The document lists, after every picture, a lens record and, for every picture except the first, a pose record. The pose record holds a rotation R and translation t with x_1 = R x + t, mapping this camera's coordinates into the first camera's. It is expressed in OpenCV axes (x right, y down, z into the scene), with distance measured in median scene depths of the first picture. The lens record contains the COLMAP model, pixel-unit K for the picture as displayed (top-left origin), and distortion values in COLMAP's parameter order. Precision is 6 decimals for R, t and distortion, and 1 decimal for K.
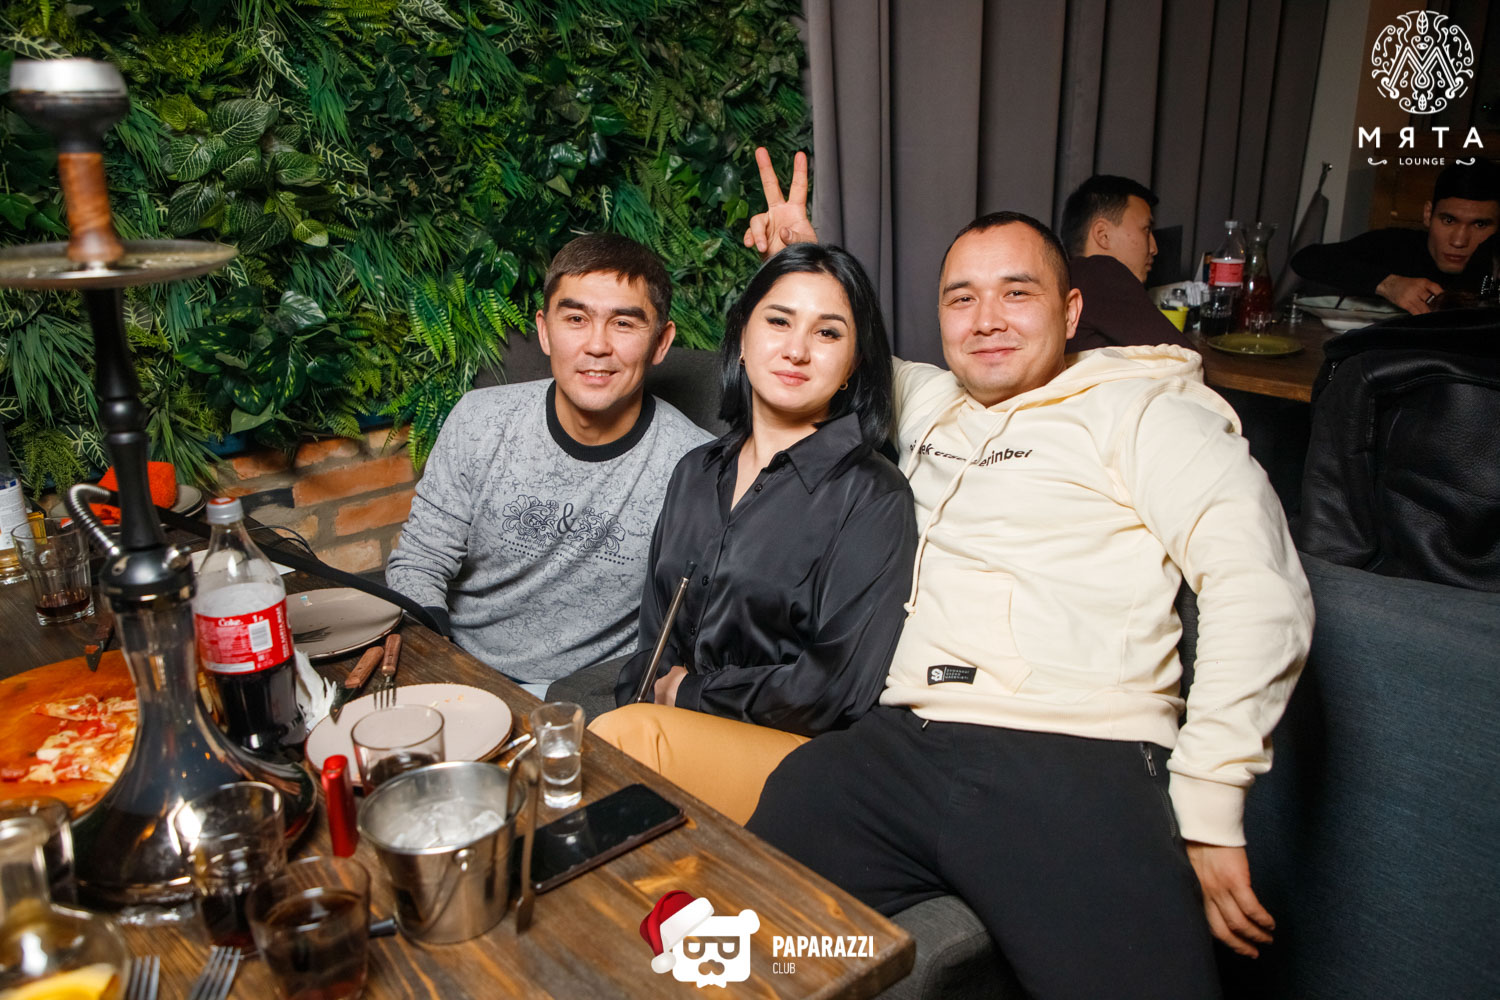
lens RADIAL K [[1296.9, 0, 750.0], [0, 1296.9, 500.0], [0, 0, 1]] dist [0.014976, 0.087519]
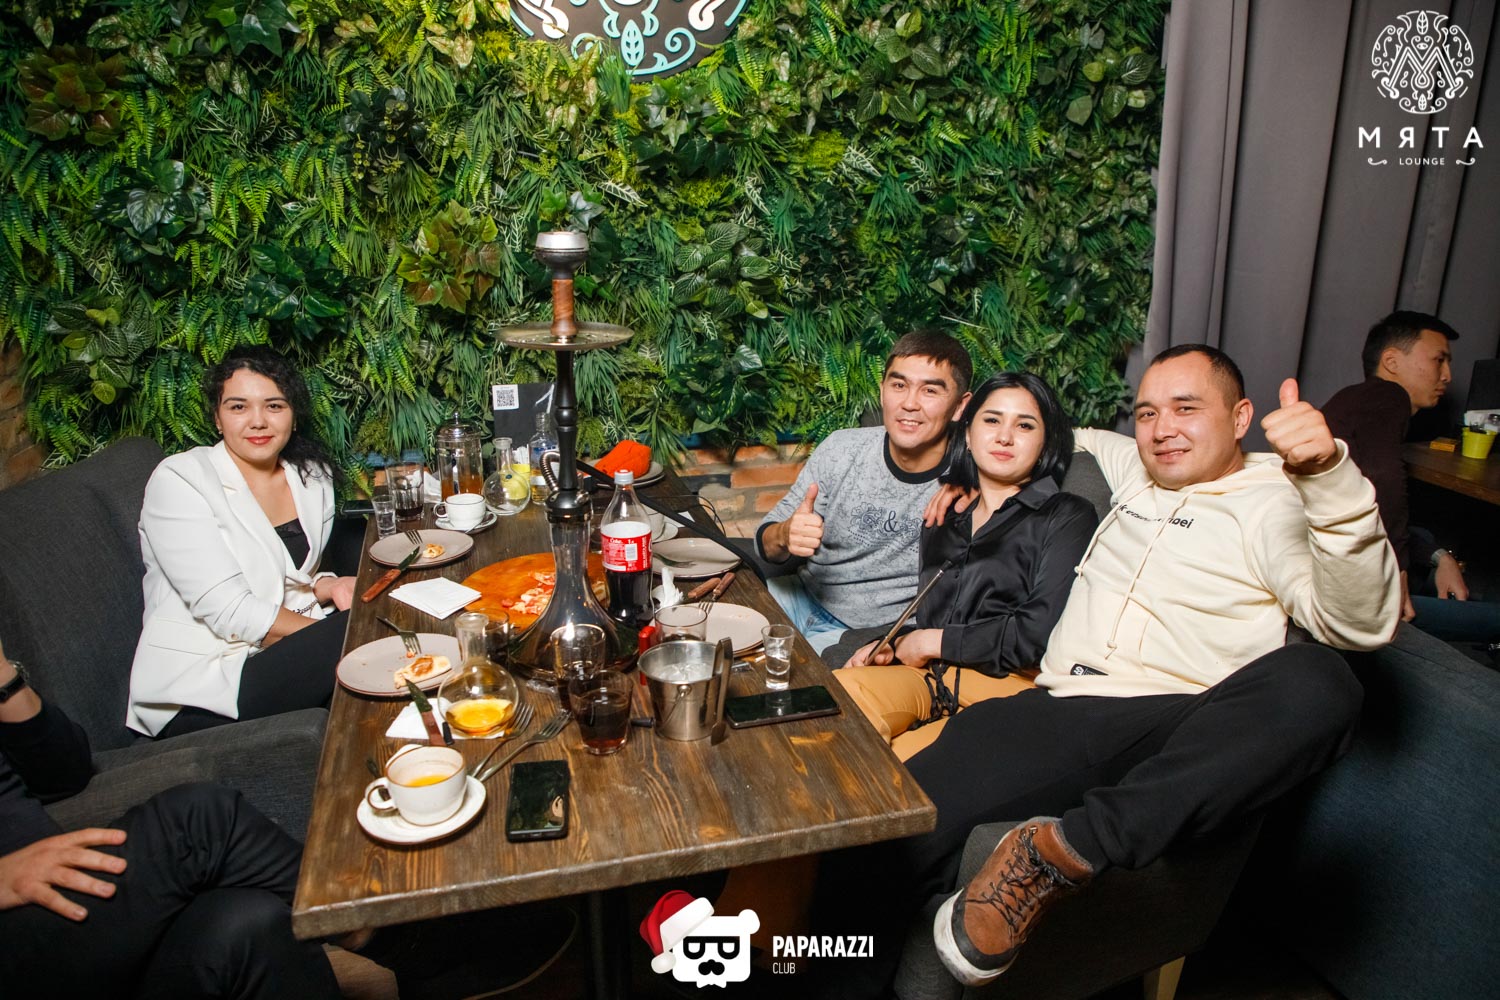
lens RADIAL K [[1054.8, 0, 750.0], [0, 1054.8, 500.0], [0, 0, 1]] dist [-0.002057, 0.000072]
pose [[0.911869, 0.150624, -0.381846, 0.147750], [-0.155416, 0.987677, 0.018461, -0.007053], [0.379922, 0.042511, 0.924041, -0.118119]]
